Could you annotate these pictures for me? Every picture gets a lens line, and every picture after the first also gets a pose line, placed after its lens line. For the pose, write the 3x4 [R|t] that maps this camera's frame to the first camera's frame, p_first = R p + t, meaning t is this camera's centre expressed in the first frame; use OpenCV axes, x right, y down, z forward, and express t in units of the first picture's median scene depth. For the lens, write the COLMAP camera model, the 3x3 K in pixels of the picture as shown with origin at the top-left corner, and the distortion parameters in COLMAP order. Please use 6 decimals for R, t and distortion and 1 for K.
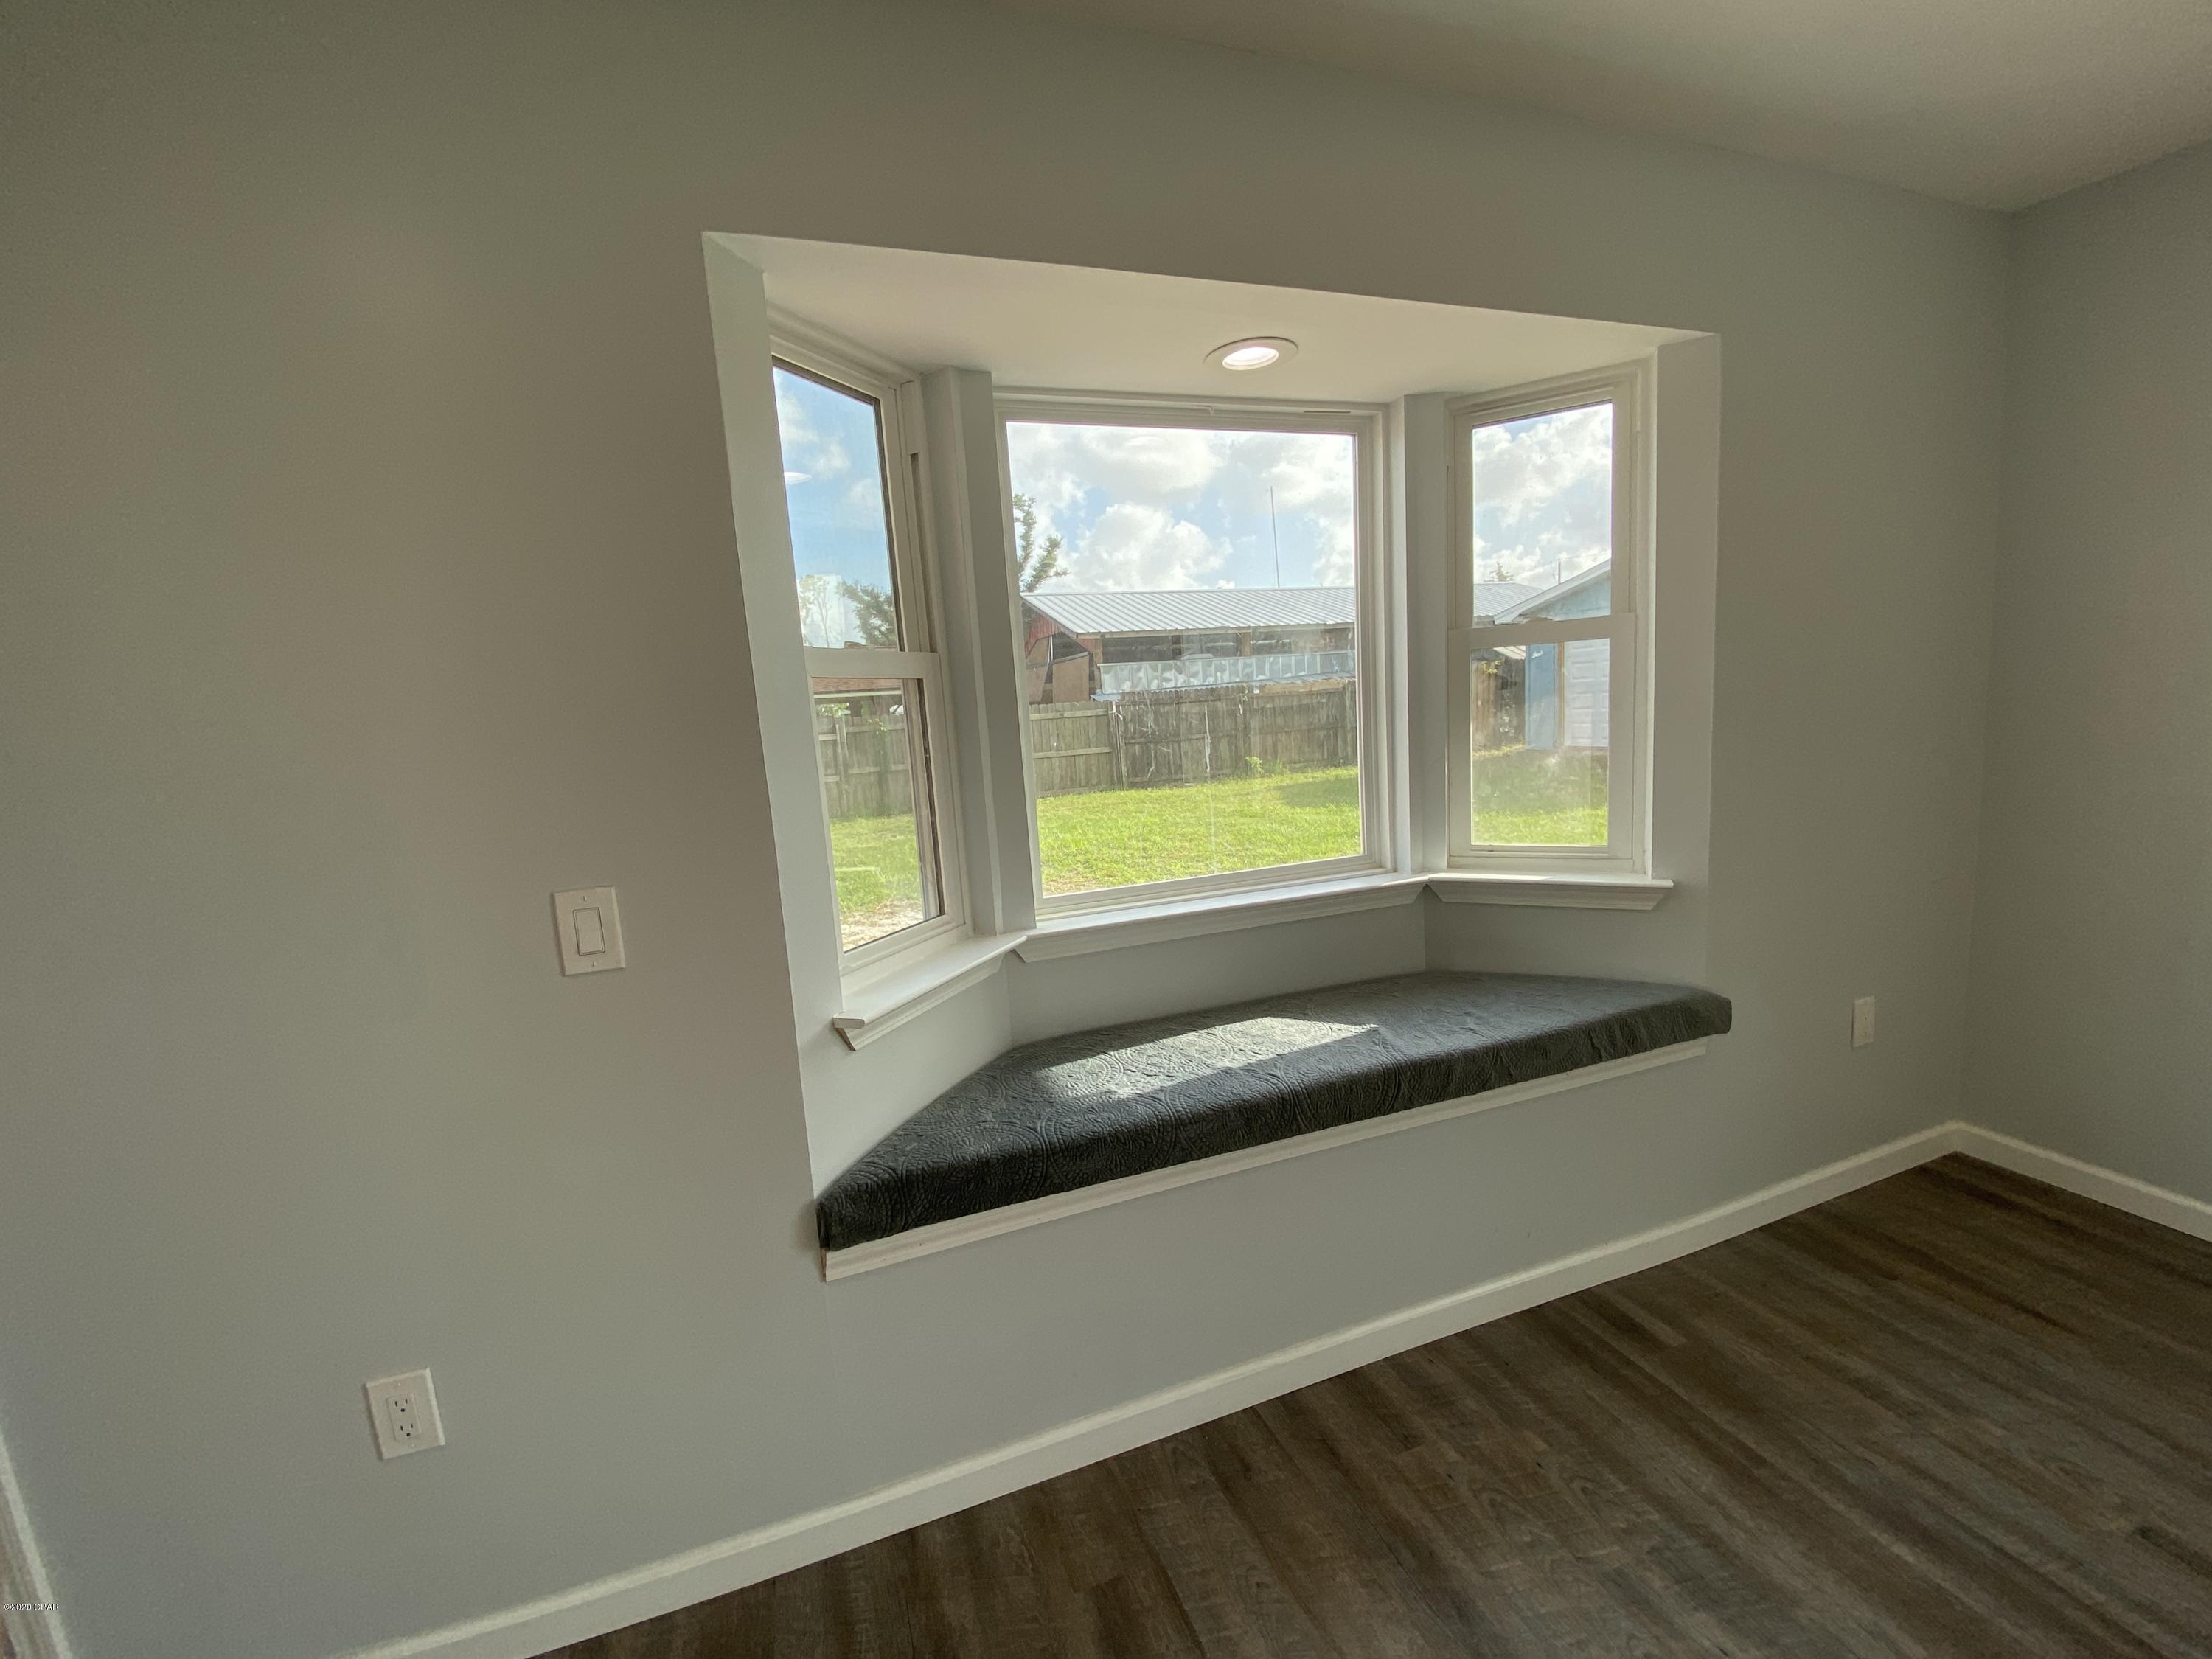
lens RADIAL K [[896.0, 0, 1097.0], [0, 896.0, 828.2], [0, 0, 1]] dist [0.030040, -0.024960]
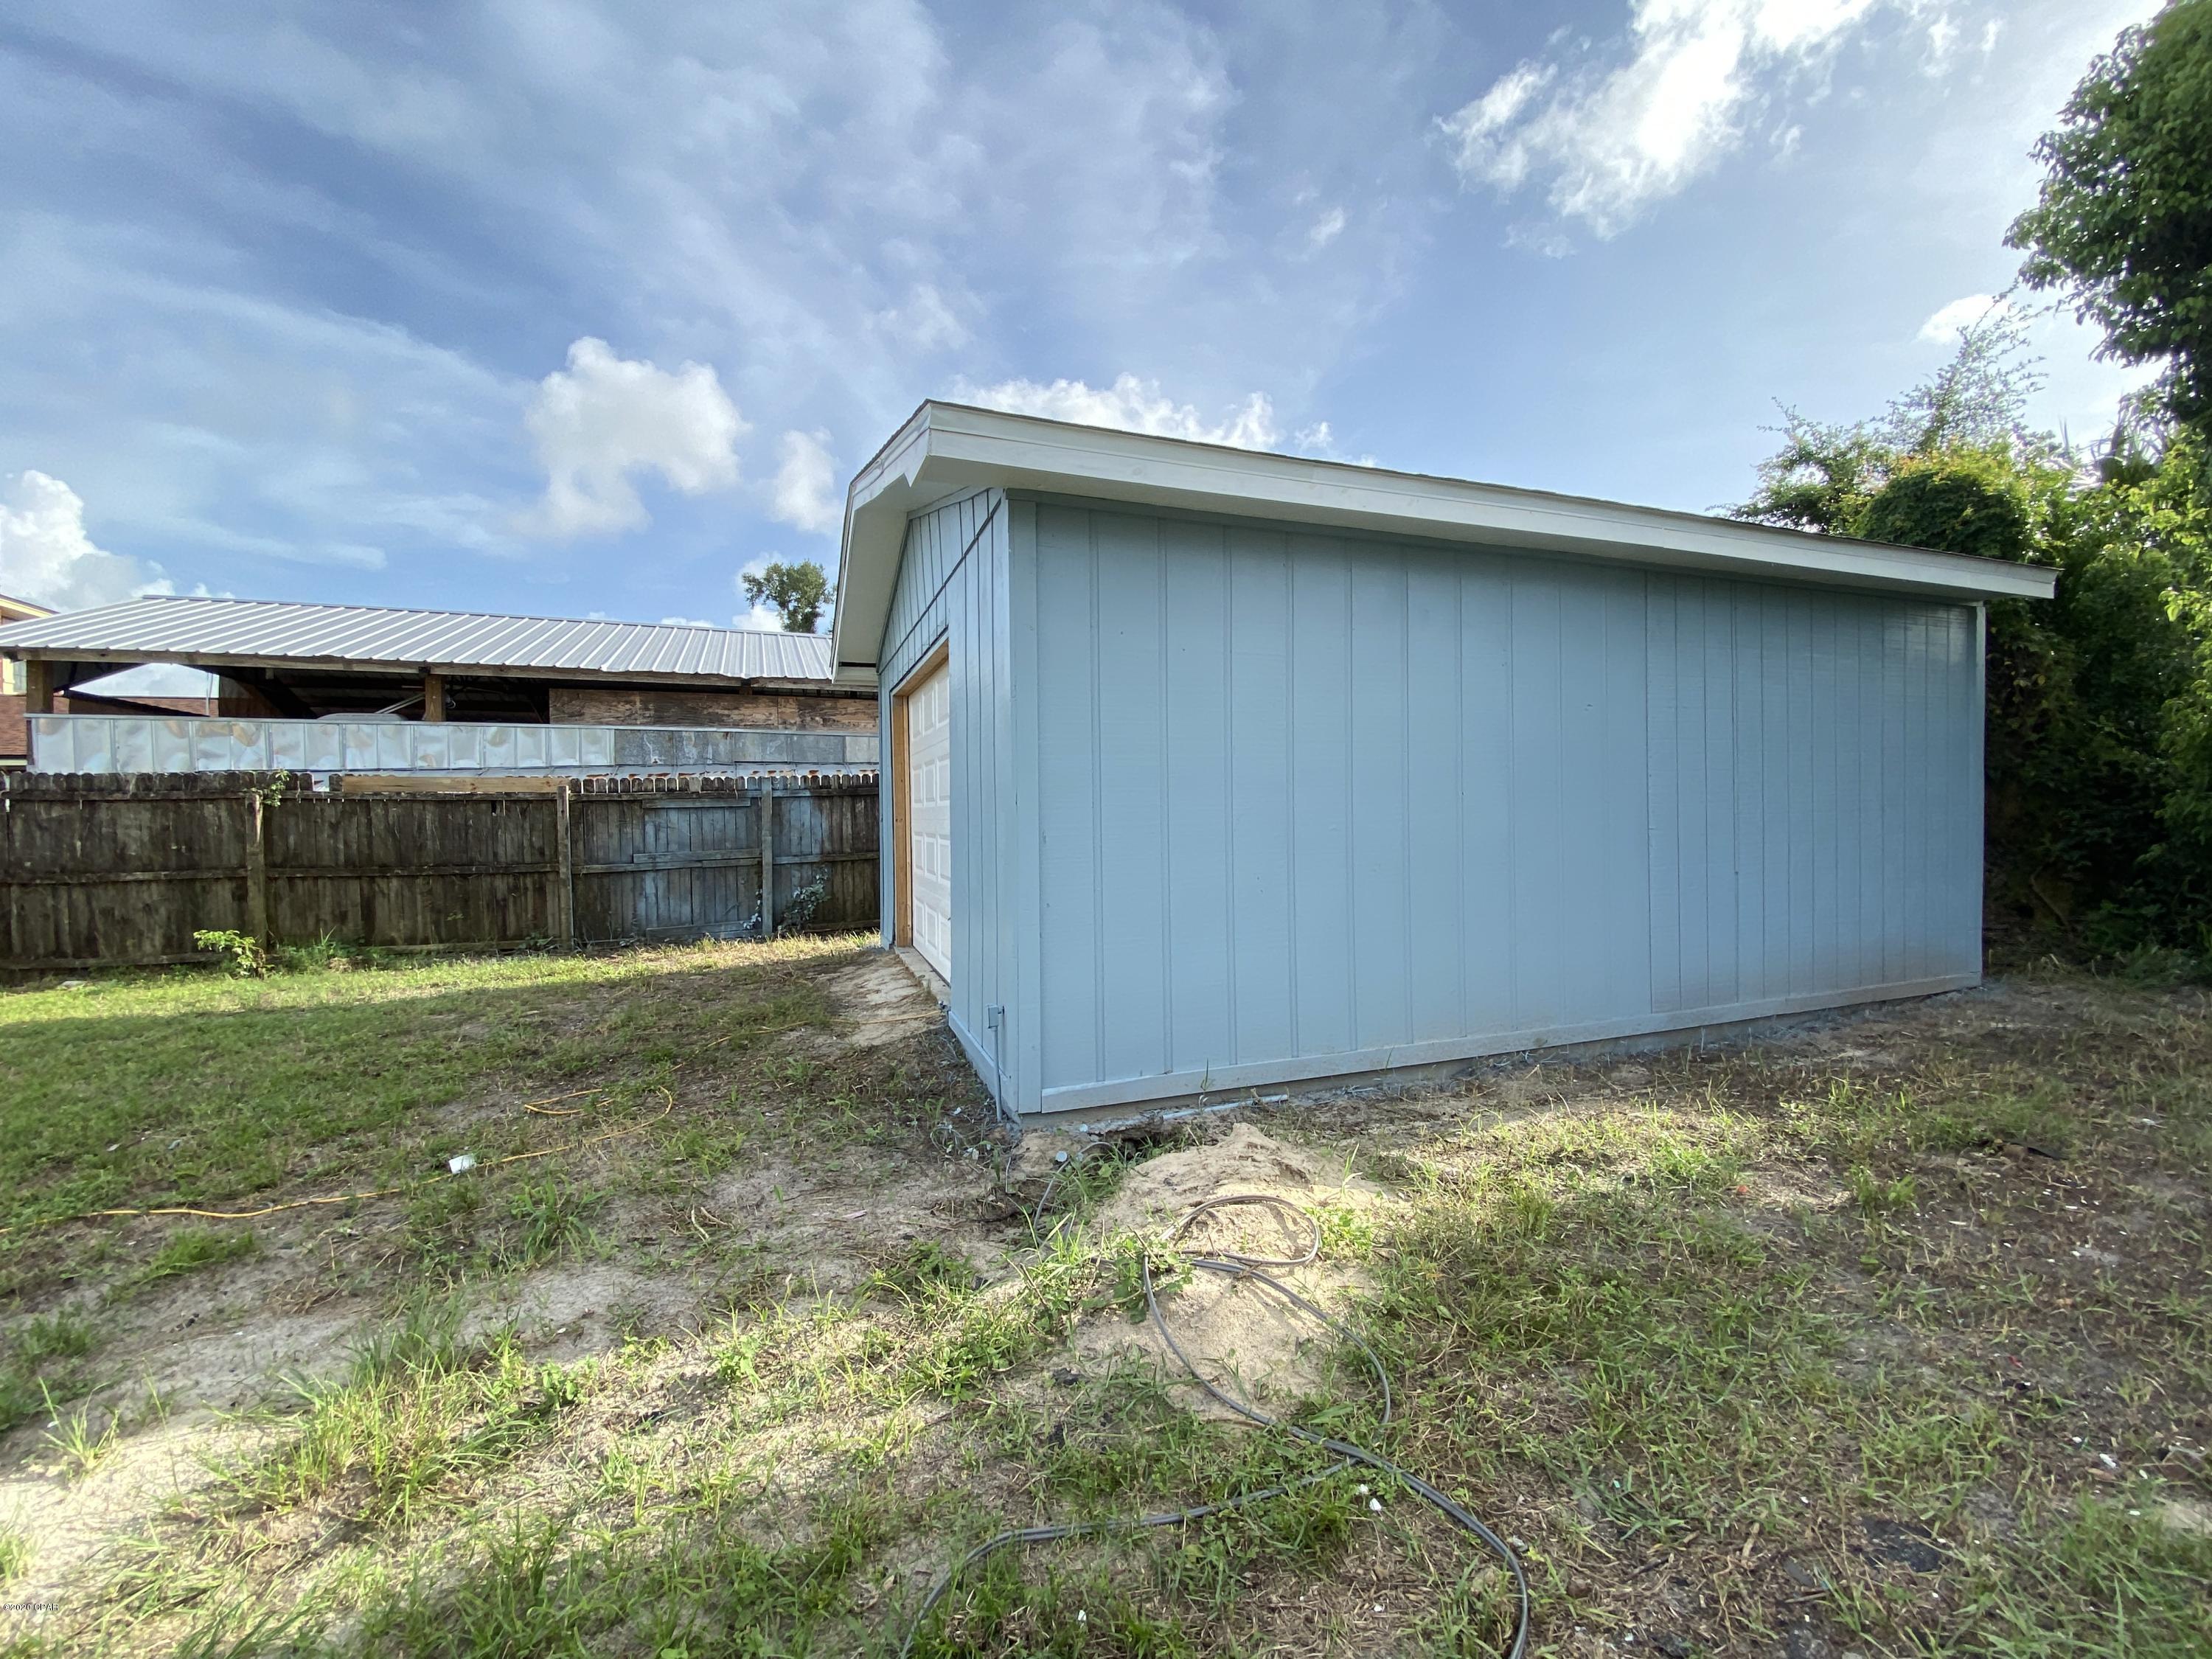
lens RADIAL K [[896.0, 0, 1097.0], [0, 896.0, 828.2], [0, 0, 1]] dist [0.030040, -0.024960]
pose [[0.998130, 0.060033, 0.011486, 0.582694], [-0.058182, 0.990777, -0.122379, -0.096832], [-0.018726, 0.121482, 0.992417, 0.519177]]
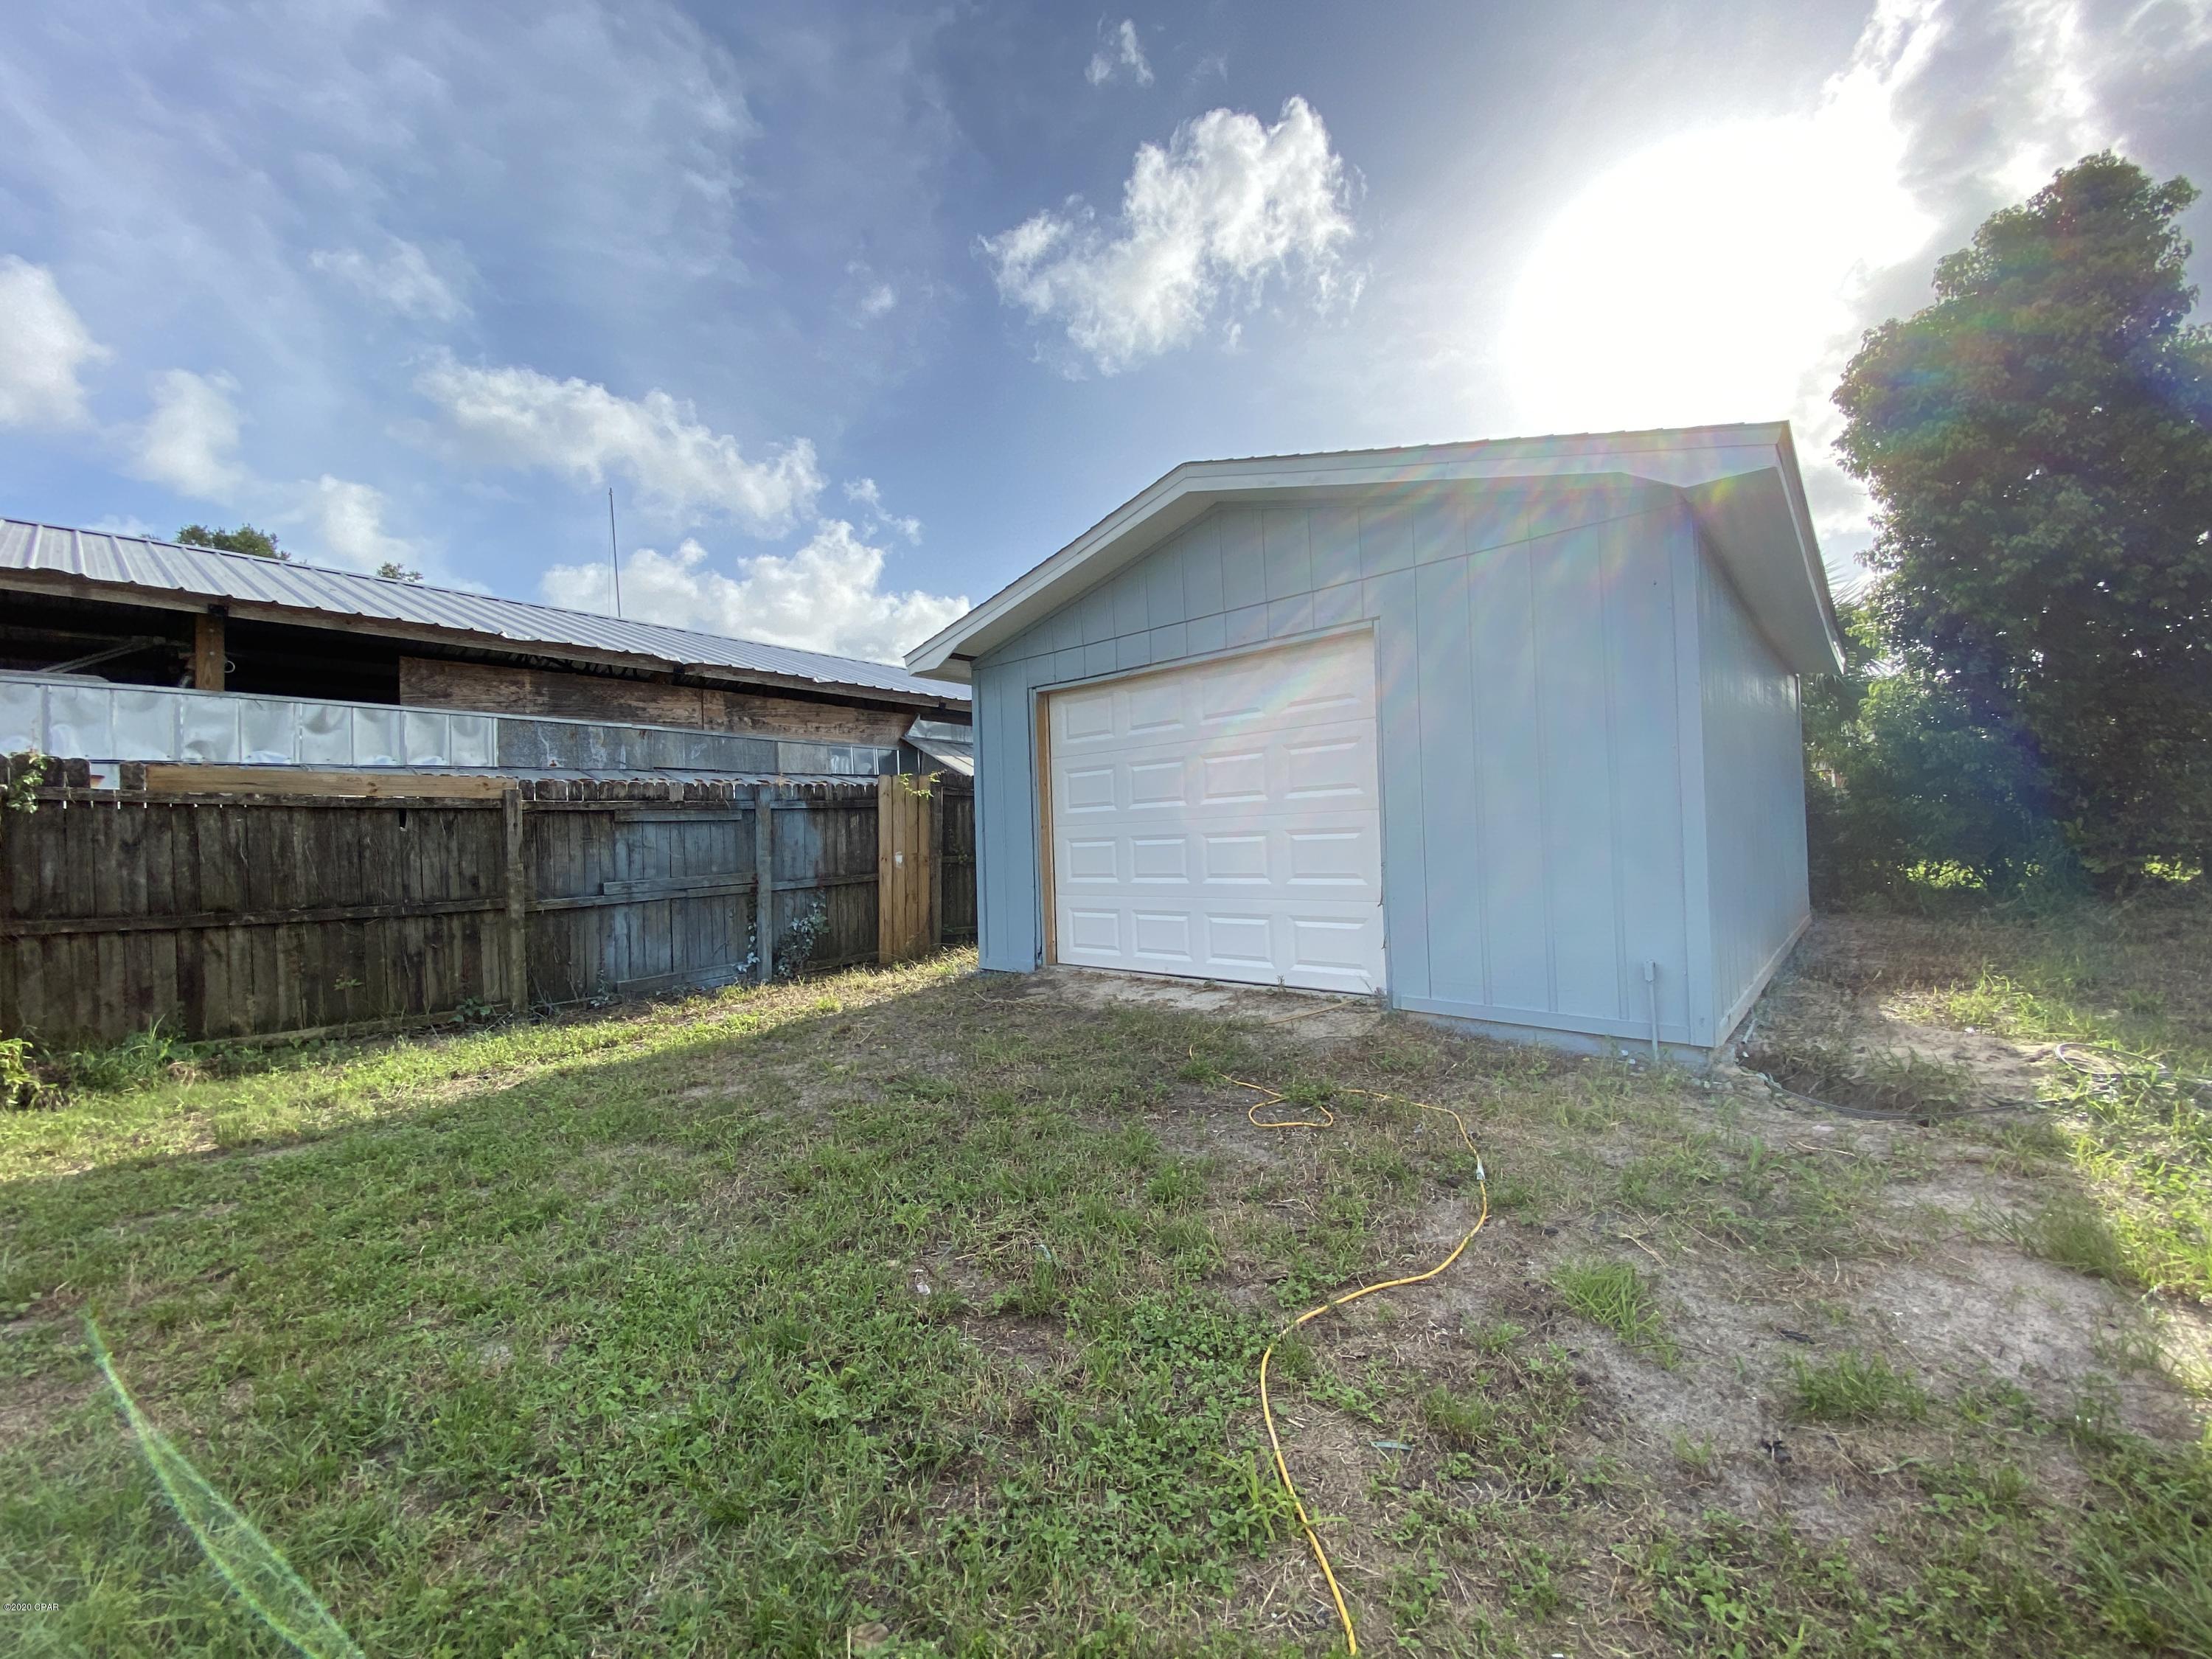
lens RADIAL K [[896.0, 0, 1097.0], [0, 896.0, 828.2], [0, 0, 1]] dist [0.030040, -0.024960]
pose [[0.871162, 0.053814, 0.488038, 0.314183], [0.037173, 0.983894, -0.174846, -0.077006], [-0.489586, 0.170461, 0.855130, 0.601930]]
